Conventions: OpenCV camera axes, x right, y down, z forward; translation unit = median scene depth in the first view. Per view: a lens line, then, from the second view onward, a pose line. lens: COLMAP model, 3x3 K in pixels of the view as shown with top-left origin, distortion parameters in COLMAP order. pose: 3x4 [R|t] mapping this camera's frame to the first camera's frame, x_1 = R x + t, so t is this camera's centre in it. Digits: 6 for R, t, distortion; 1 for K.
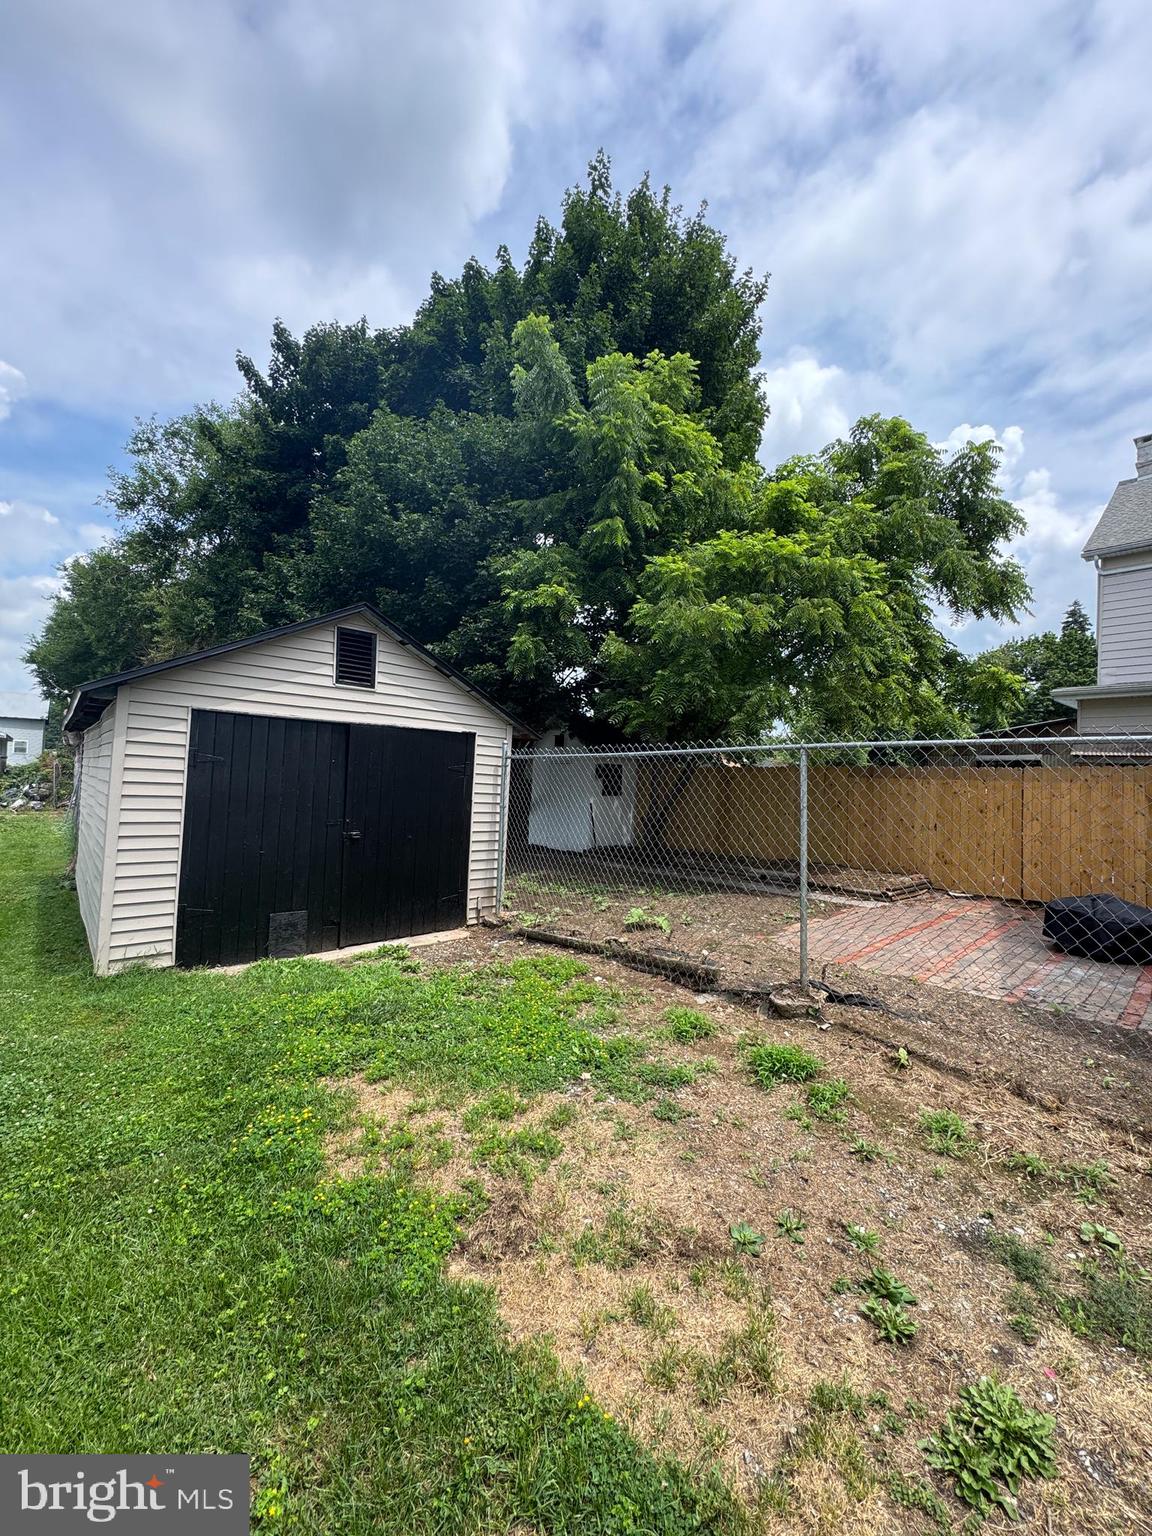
lens RADIAL K [[611.6, 0, 582.7], [0, 611.6, 773.0], [0, 0, 1]] dist [-0.007230, -0.000278]
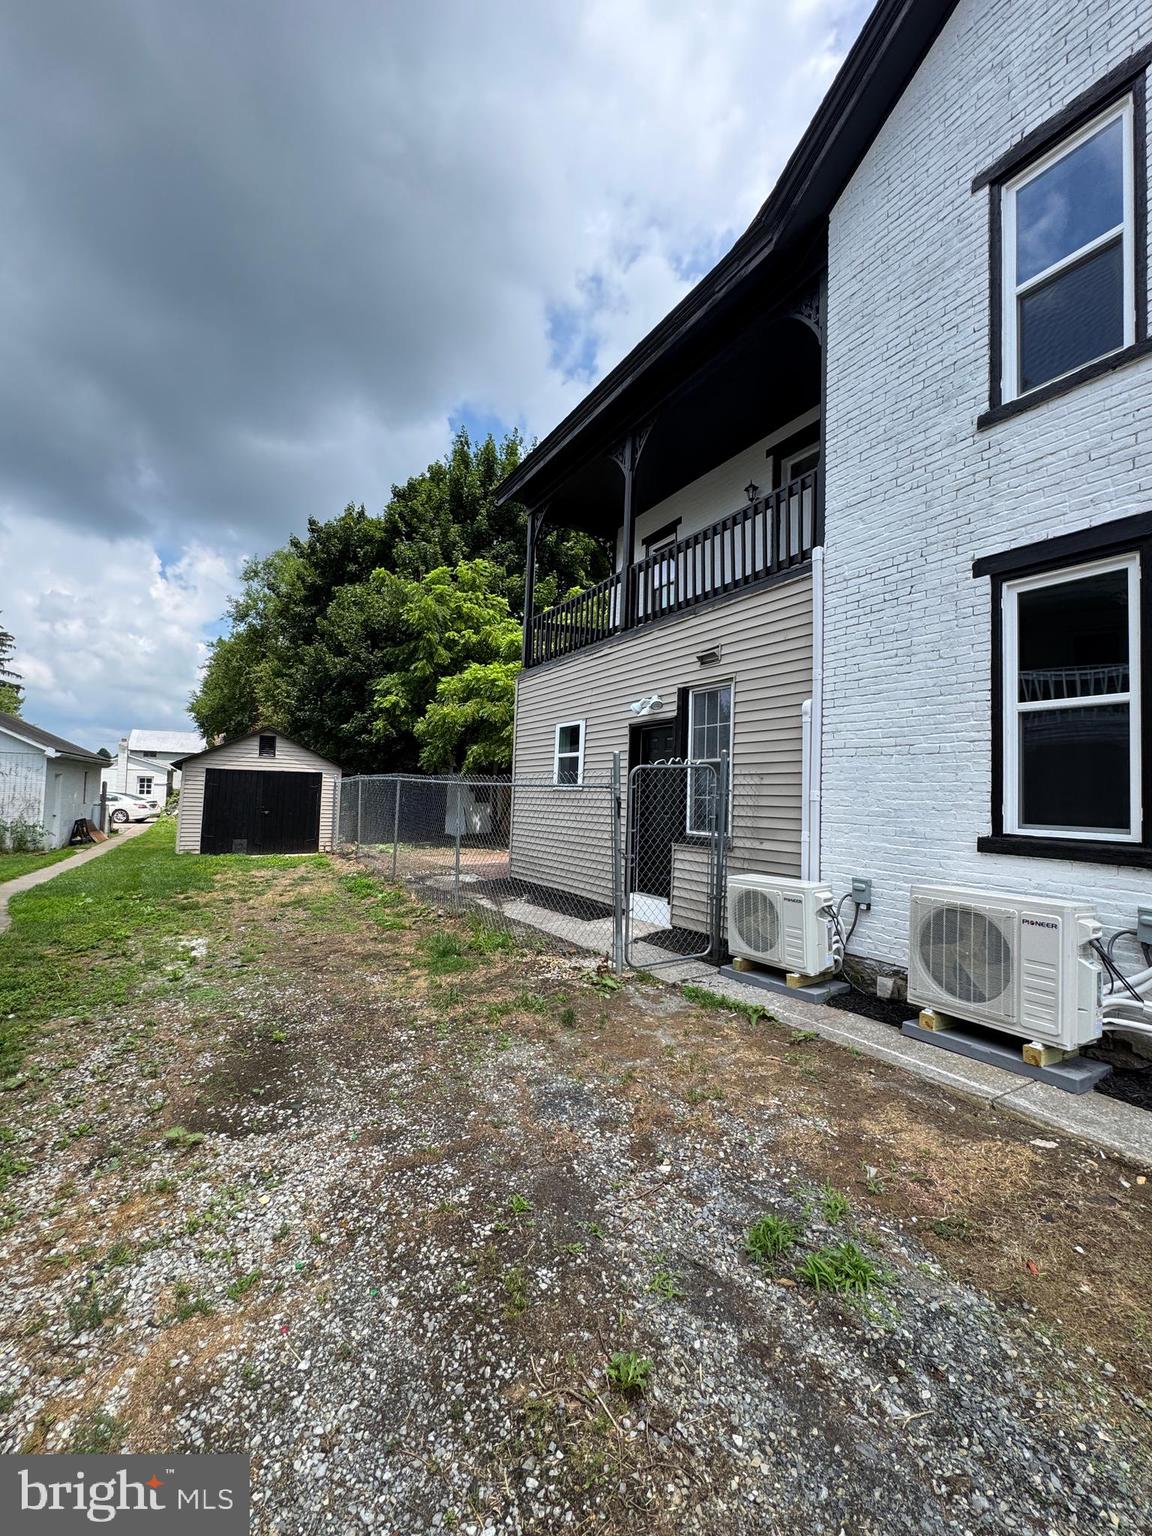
lens RADIAL K [[611.6, 0, 578.4], [0, 611.6, 771.0], [0, 0, 1]] dist [-0.007230, -0.000278]
pose [[0.983006, -0.021168, -0.182347, 0.907522], [0.016092, 0.999442, -0.029275, 0.011239], [0.182865, 0.025843, 0.982798, -0.860838]]
